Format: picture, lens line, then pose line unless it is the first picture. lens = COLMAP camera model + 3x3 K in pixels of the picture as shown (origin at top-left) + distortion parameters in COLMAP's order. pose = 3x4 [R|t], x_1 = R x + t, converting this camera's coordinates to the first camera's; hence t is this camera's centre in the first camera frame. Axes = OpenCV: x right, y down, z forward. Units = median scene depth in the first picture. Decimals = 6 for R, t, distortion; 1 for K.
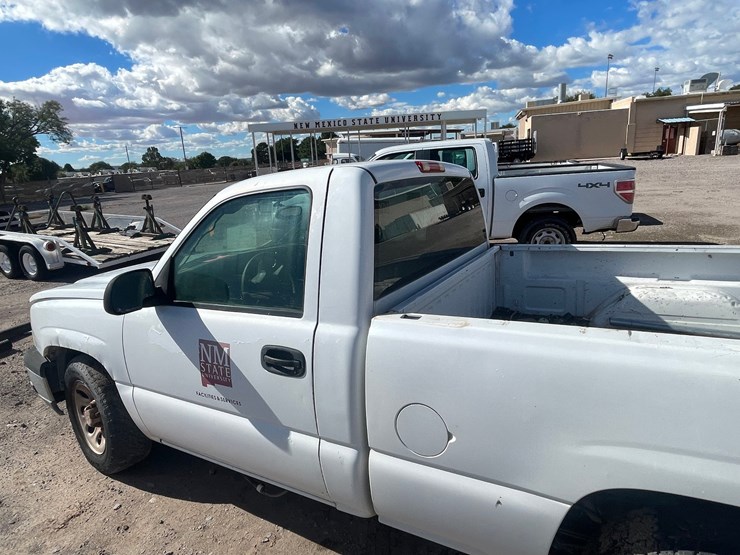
lens RADIAL K [[441.6, 0, 366.5], [0, 441.6, 278.2], [0, 0, 1]] dist [-0.004486, 0.001546]
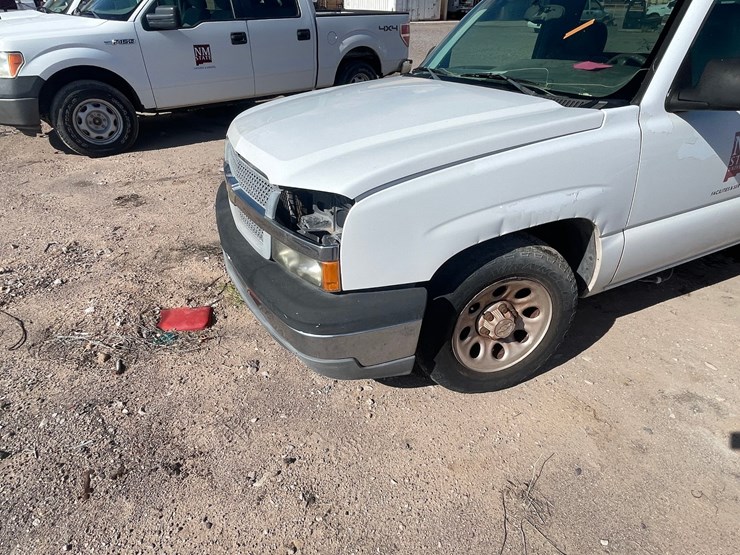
lens RADIAL K [[441.6, 0, 368.5], [0, 441.6, 277.6], [0, 0, 1]] dist [-0.004486, 0.001546]
pose [[0.578665, -0.370940, 0.726326, -0.540383], [0.174172, 0.926242, 0.334276, -0.011044], [-0.796750, -0.066928, 0.600591, 0.334758]]
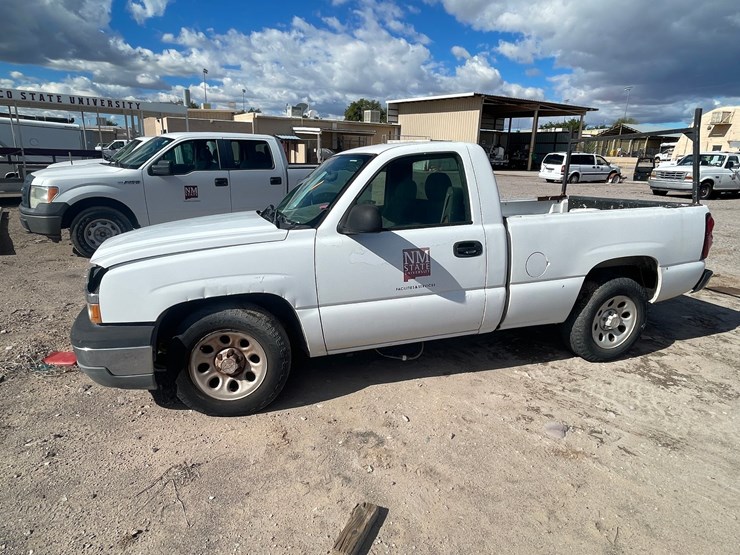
lens RADIAL K [[441.6, 0, 368.4], [0, 441.6, 277.1], [0, 0, 1]] dist [-0.004486, 0.001546]
pose [[0.678052, -0.119374, 0.725255, -0.497614], [0.128914, 0.990743, 0.042548, 0.048458], [-0.723620, 0.064646, 0.687164, 0.020642]]
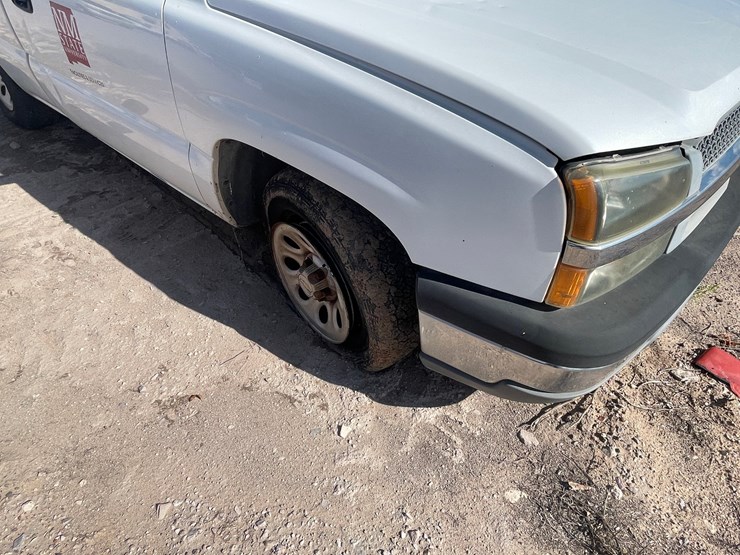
lens RADIAL K [[441.6, 0, 370.6], [0, 441.6, 275.7], [0, 0, 1]] dist [-0.004486, 0.001546]
pose [[-0.980074, -0.102100, 0.170383, -0.191233], [0.077375, 0.593788, 0.800892, -0.121985], [-0.182942, 0.798117, -0.574057, 0.836430]]
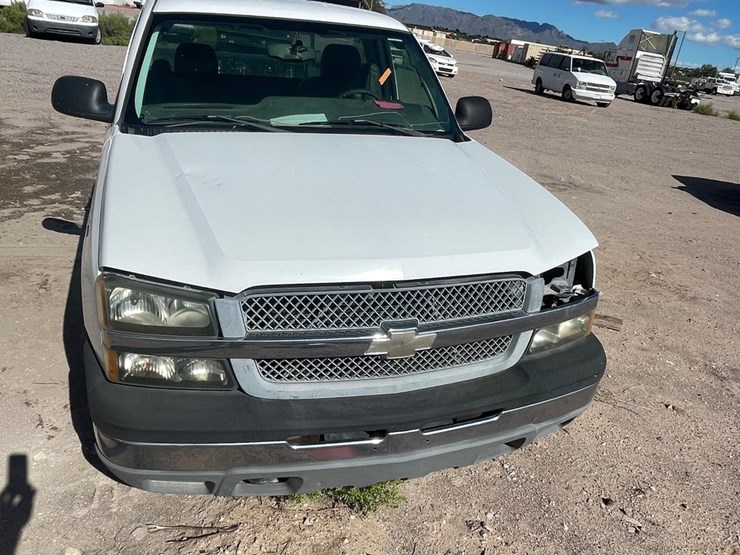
lens RADIAL K [[589.8, 0, 366.9], [0, 589.8, 267.3], [0, 0, 1]] dist [-0.009721, 0.000852]
pose [[-0.734166, -0.281621, 0.617810, -0.489440], [0.095605, 0.857979, 0.504710, -0.162168], [-0.672205, 0.429607, -0.602975, 0.806449]]
